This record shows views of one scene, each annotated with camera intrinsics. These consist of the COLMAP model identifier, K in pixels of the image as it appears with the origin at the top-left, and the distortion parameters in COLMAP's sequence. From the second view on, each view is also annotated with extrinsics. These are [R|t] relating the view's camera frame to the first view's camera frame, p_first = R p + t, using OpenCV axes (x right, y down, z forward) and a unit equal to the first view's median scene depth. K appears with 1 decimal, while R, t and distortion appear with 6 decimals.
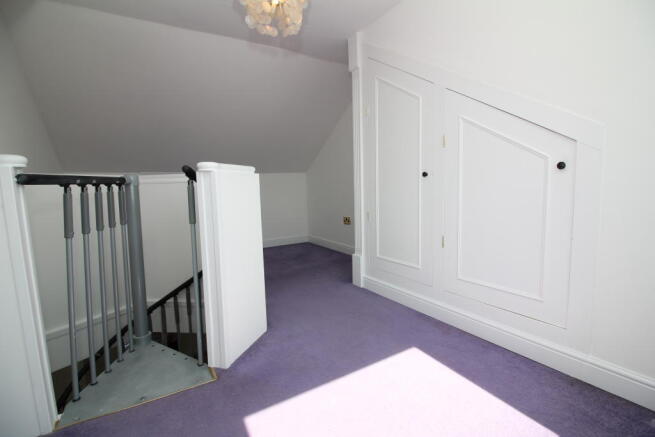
lens RADIAL K [[297.2, 0, 334.3], [0, 297.2, 219.7], [0, 0, 1]] dist [-0.045170, 0.000672]
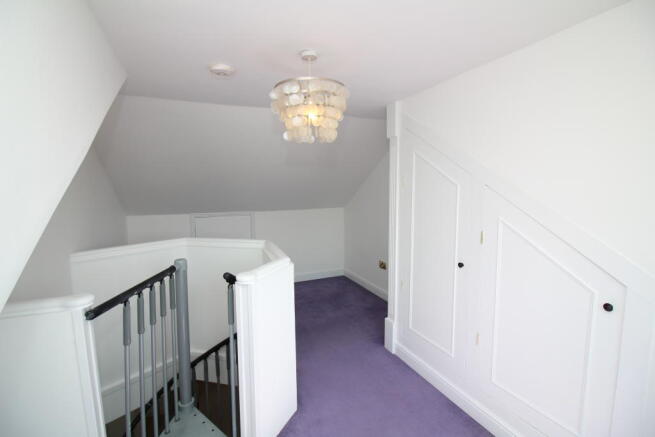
lens RADIAL K [[297.2, 0, 331.6], [0, 297.2, 219.9], [0, 0, 1]] dist [-0.045170, 0.000672]
pose [[0.990180, 0.028344, -0.136892, 0.011568], [-0.030558, 0.999434, -0.014095, -0.240678], [0.136415, 0.018140, 0.990486, -0.018312]]
